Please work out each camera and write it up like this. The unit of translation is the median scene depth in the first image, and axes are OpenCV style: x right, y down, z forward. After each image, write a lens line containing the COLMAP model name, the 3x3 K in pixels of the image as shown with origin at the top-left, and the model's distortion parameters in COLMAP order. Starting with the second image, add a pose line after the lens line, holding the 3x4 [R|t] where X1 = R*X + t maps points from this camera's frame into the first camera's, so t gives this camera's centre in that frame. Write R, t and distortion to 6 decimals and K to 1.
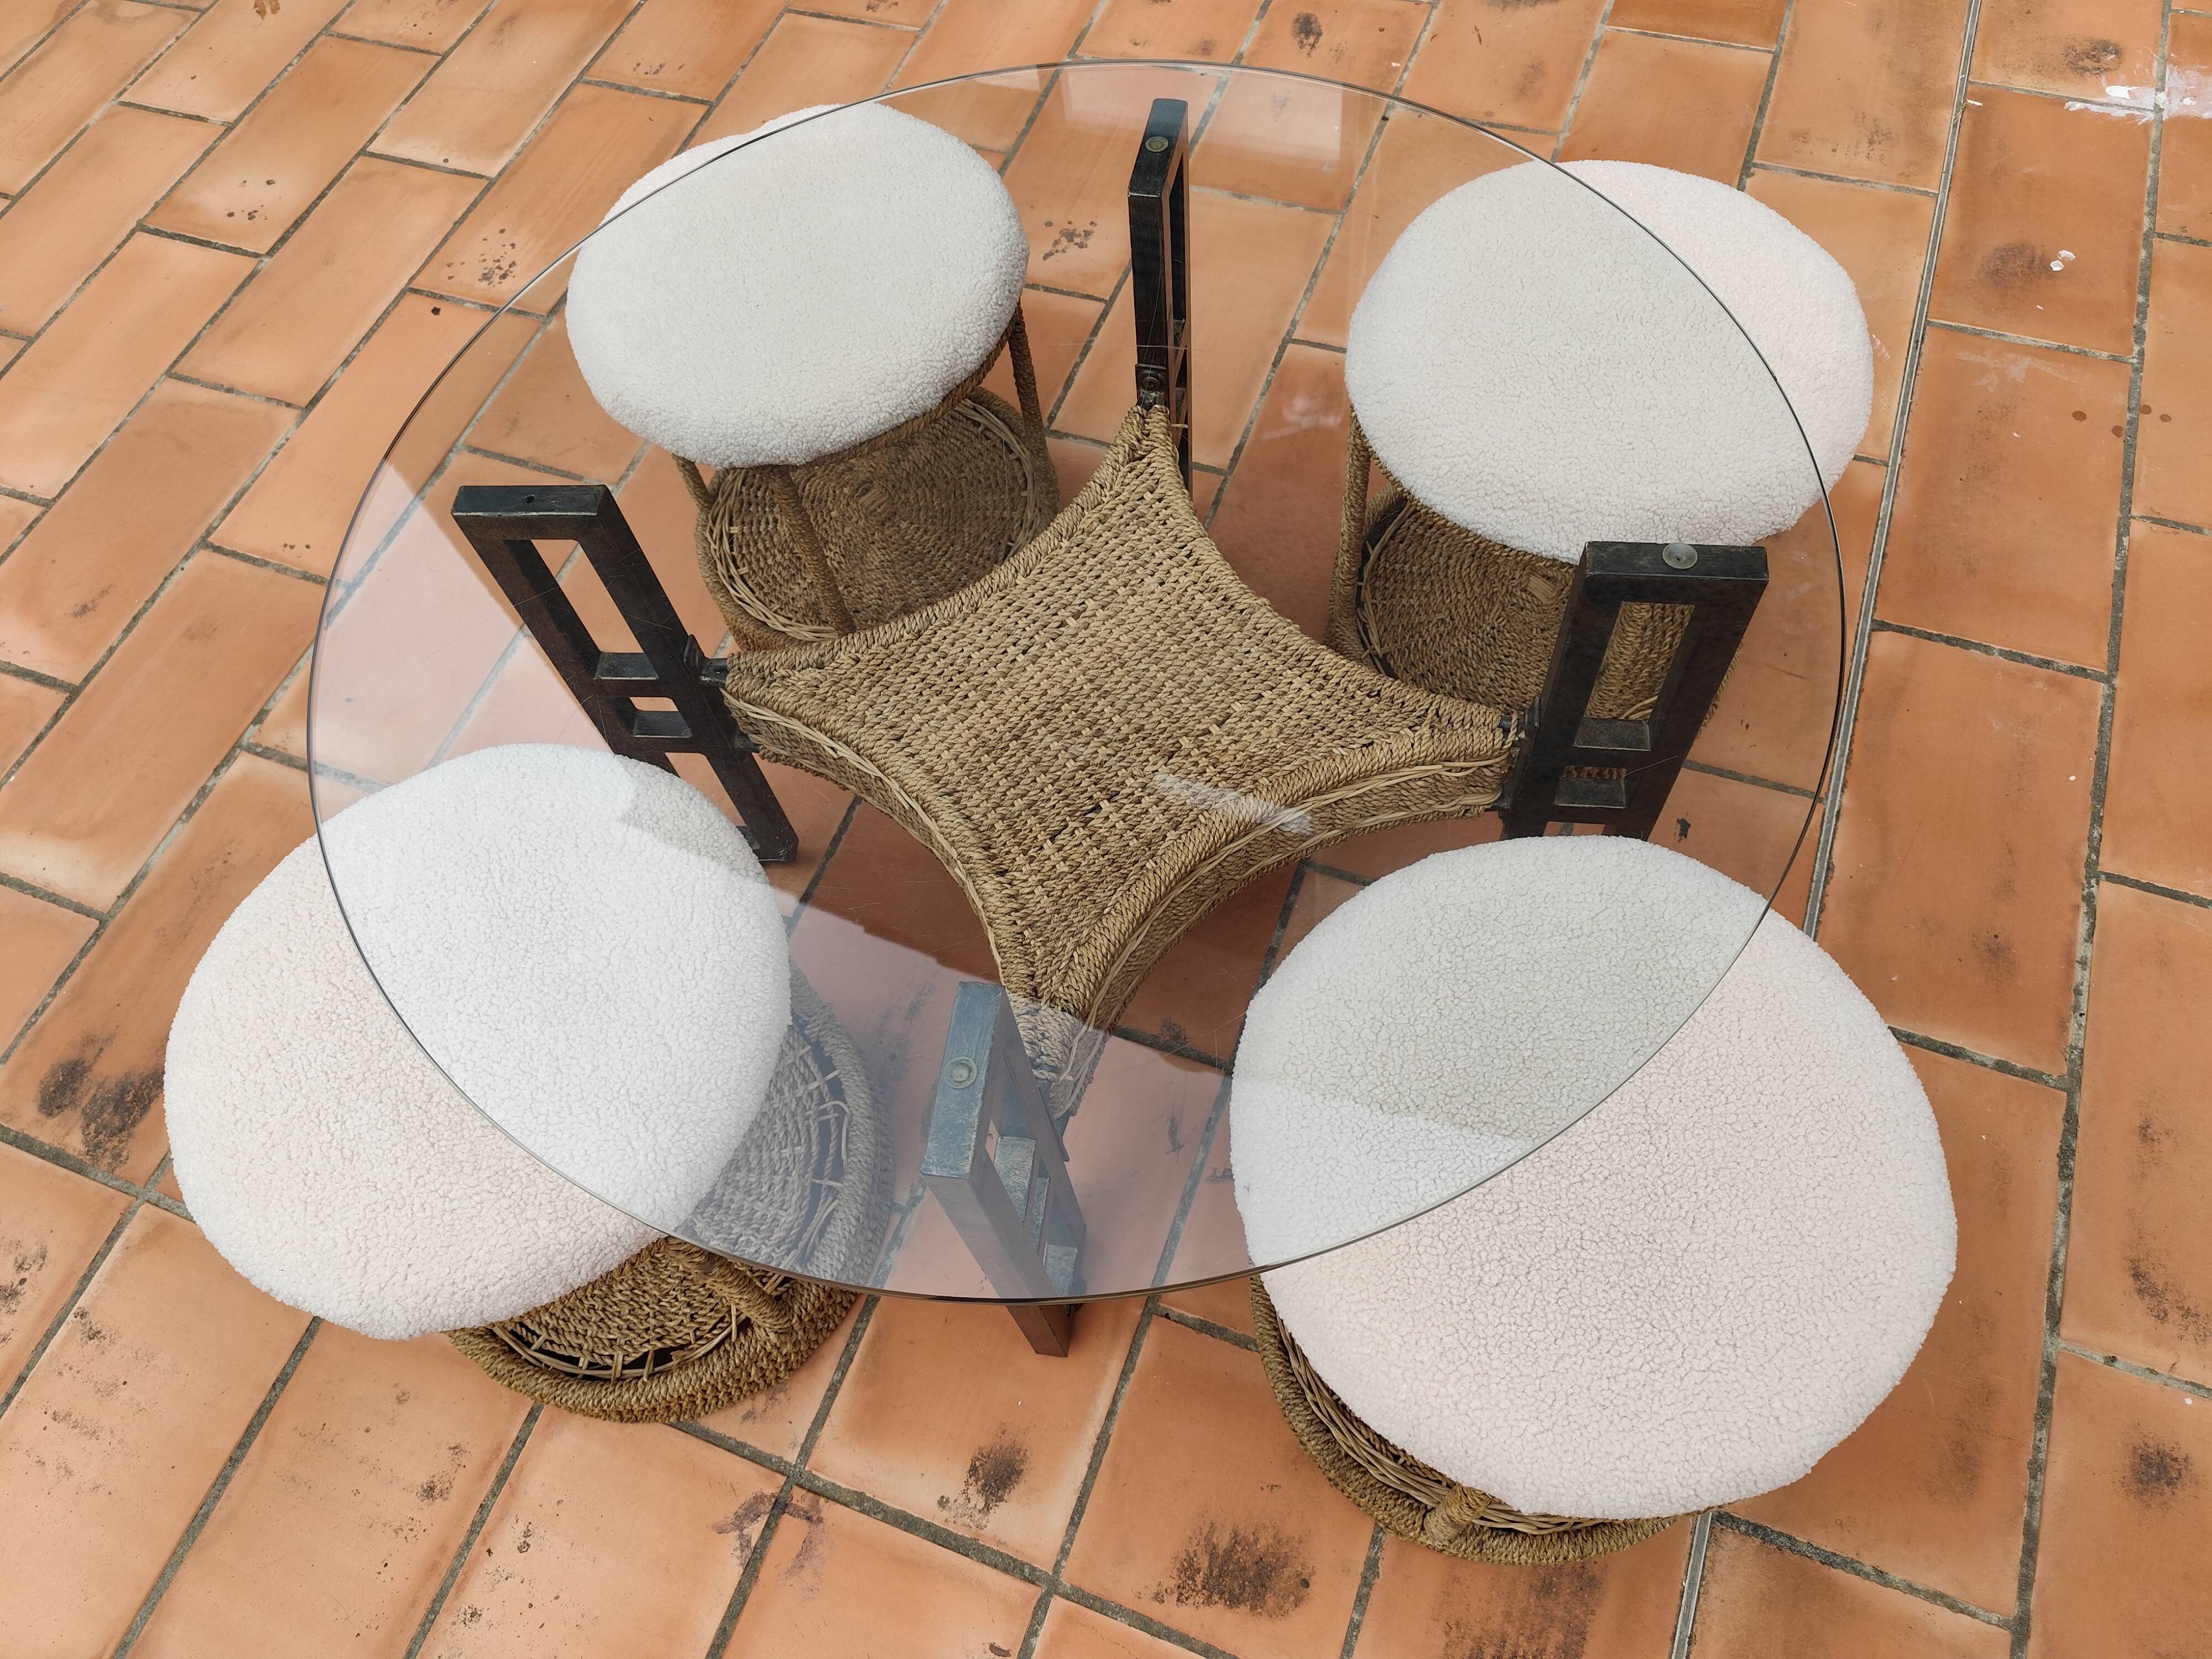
lens RADIAL K [[1493.3, 0, 1093.5], [0, 1493.3, 825.9], [0, 0, 1]] dist [-0.003886, 0.002539]
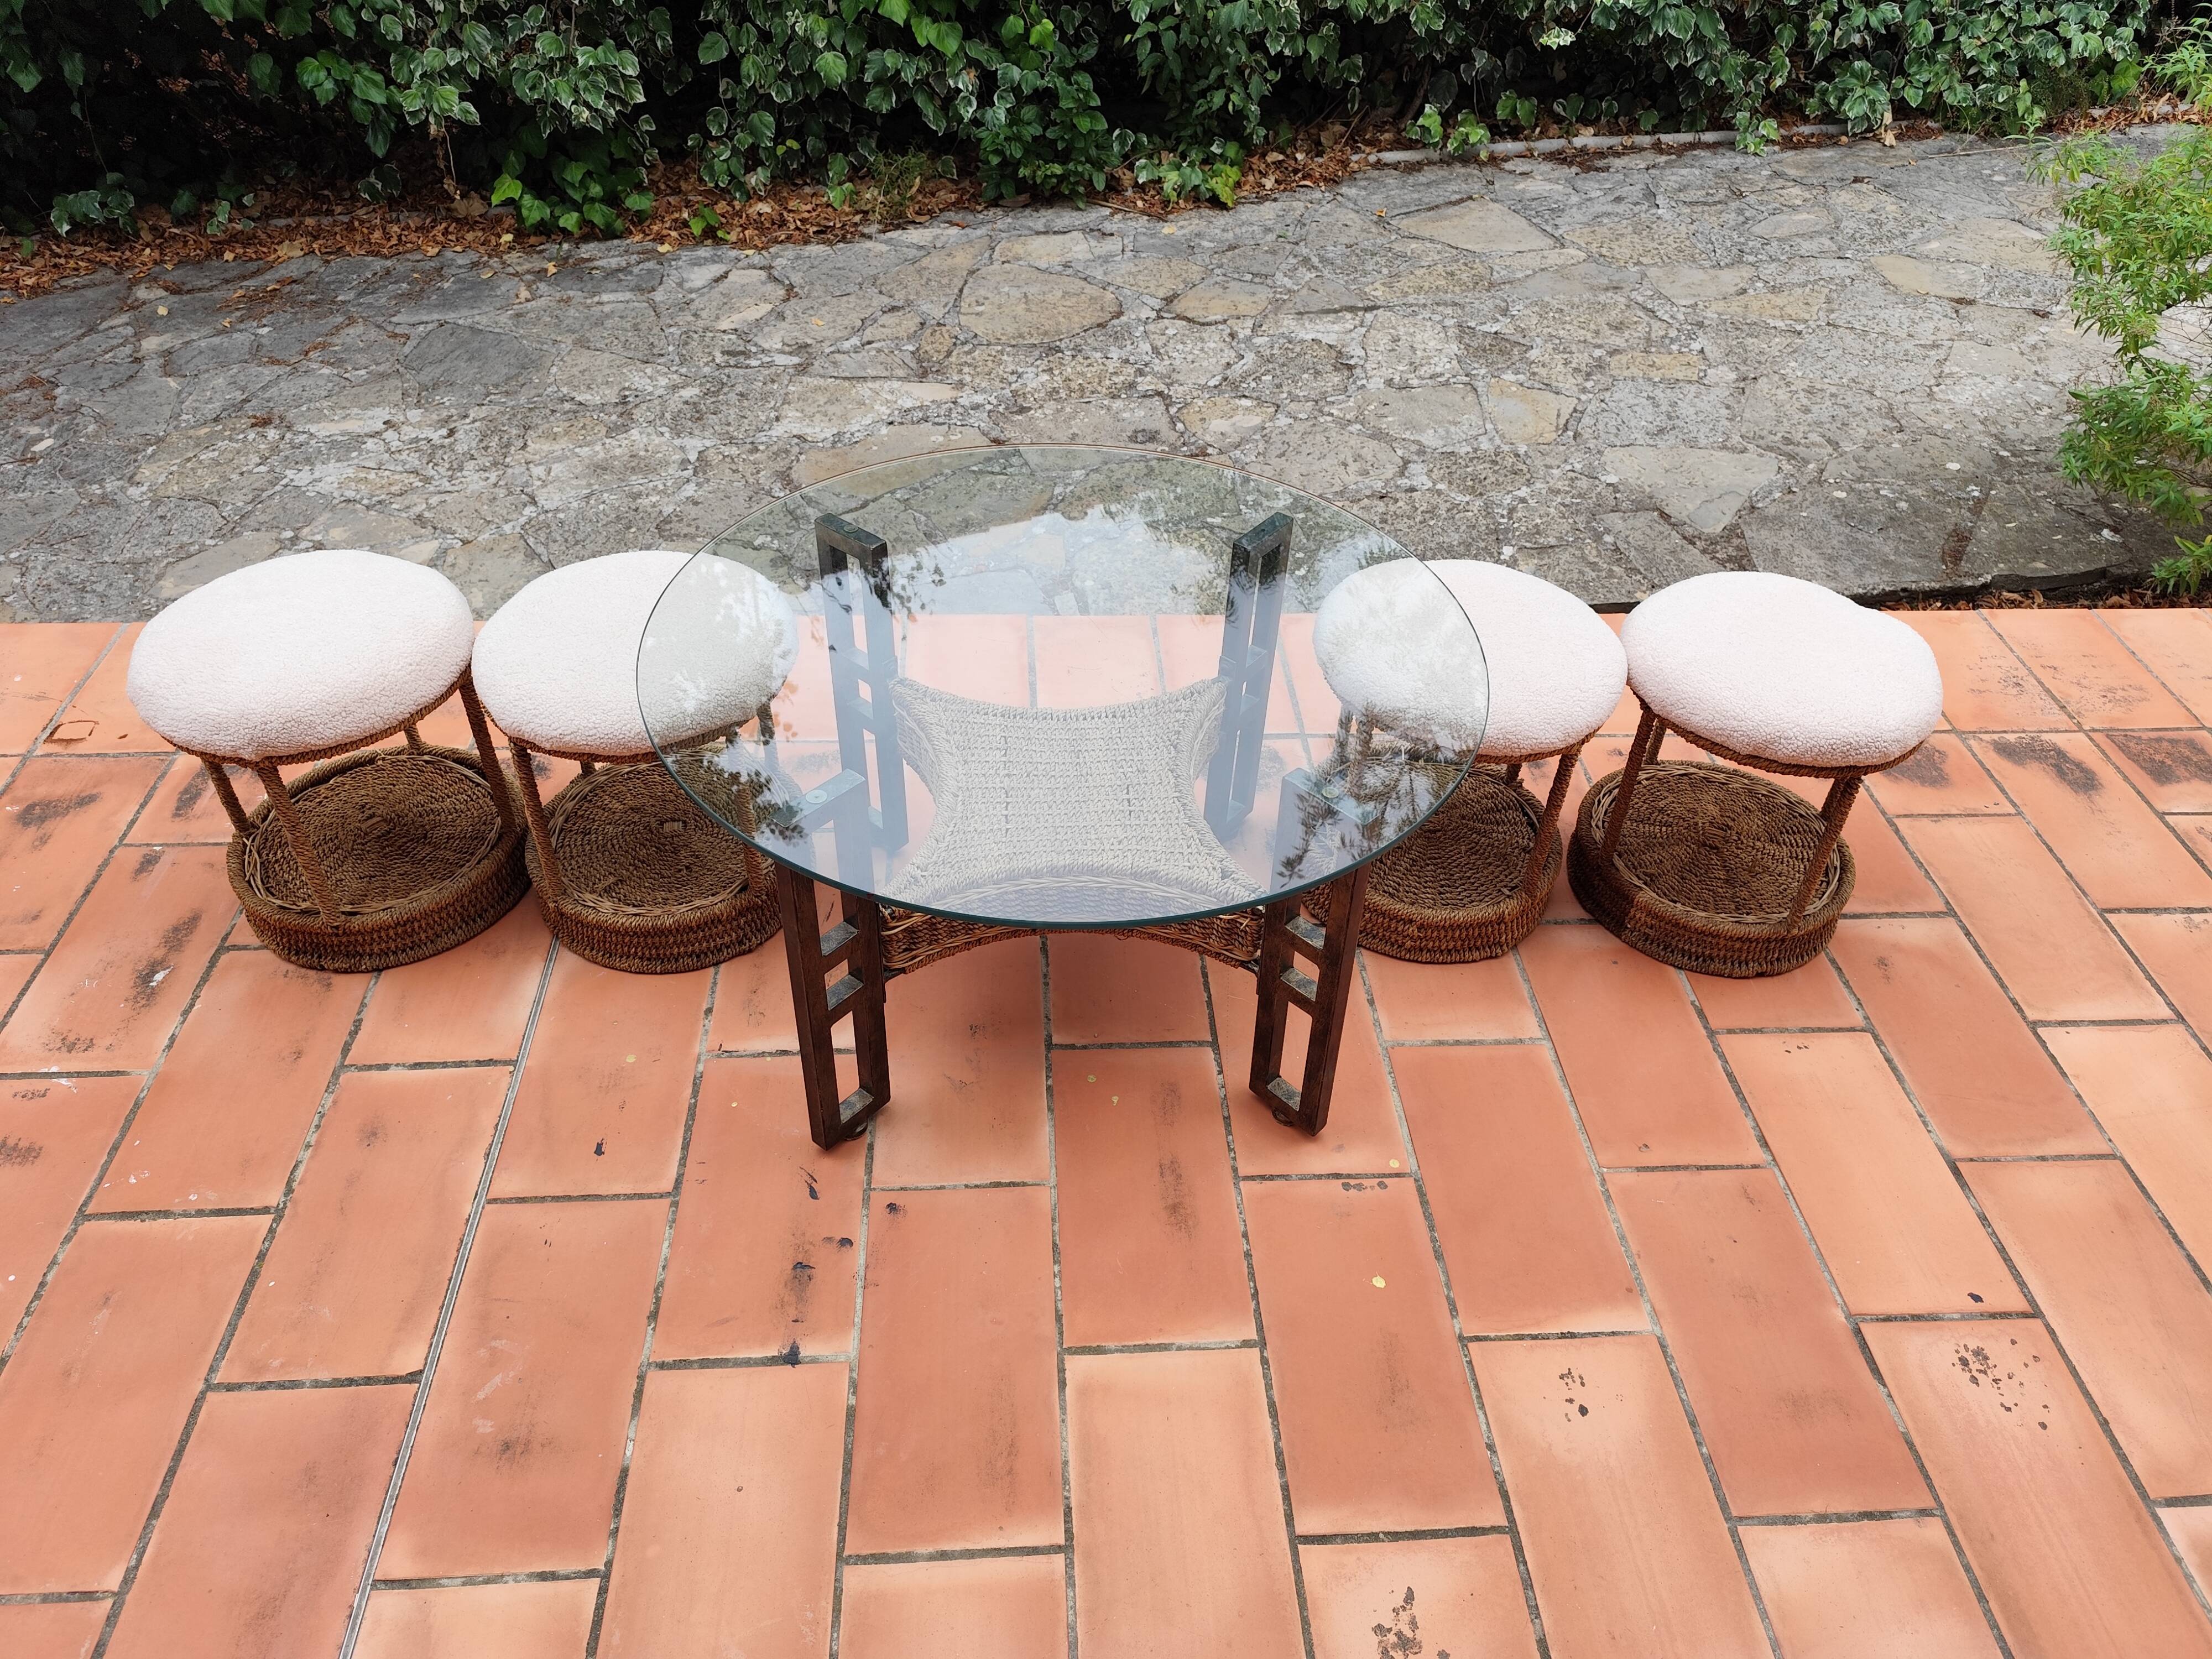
lens RADIAL K [[1545.5, 0, 1123.7], [0, 1545.5, 828.0], [0, 0, 1]] dist [0.029794, -0.040886]
pose [[-0.905639, 0.312541, -0.286593, 0.278109], [-0.349712, -0.168236, 0.921628, -1.326111], [0.239832, 0.934888, 0.261660, 0.491079]]
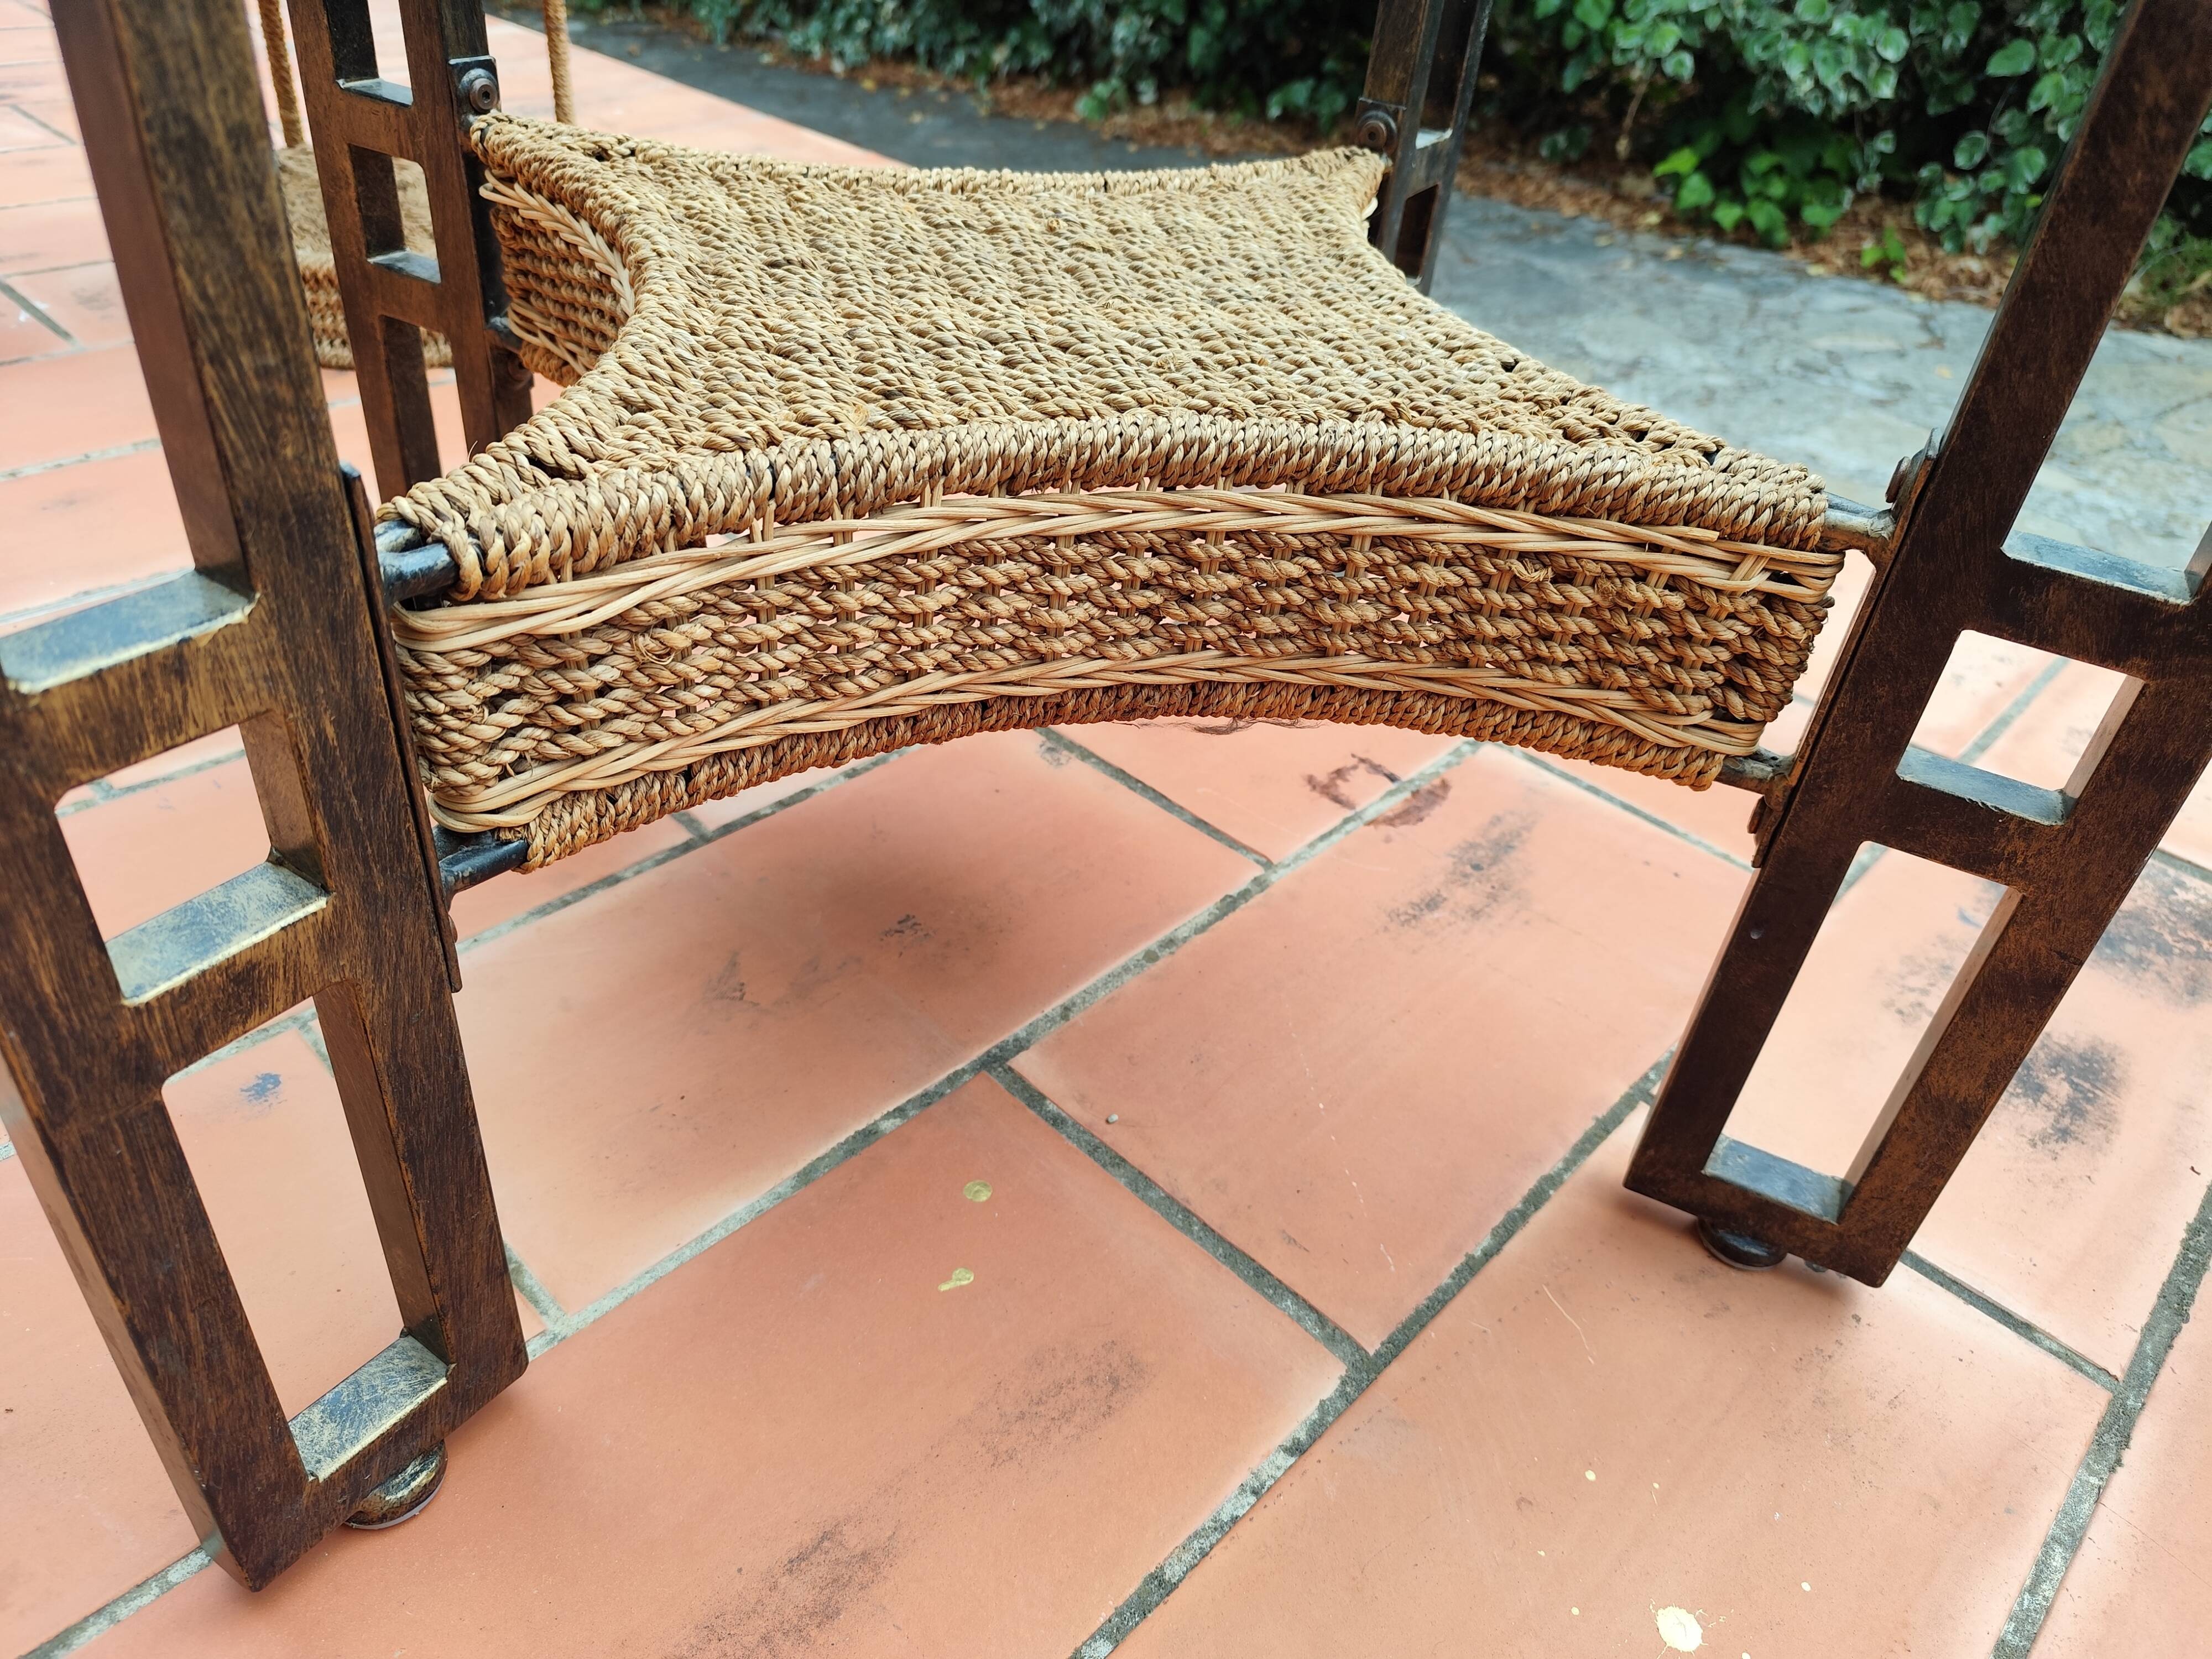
lens RADIAL K [[1545.5, 0, 1120.7], [0, 1545.5, 835.5], [0, 0, 1]] dist [0.029794, -0.040886]
pose [[-0.926808, -0.220680, 0.303854, -0.183730], [0.322379, -0.052543, 0.945151, -0.478233], [-0.192610, 0.973930, 0.119840, 0.897784]]
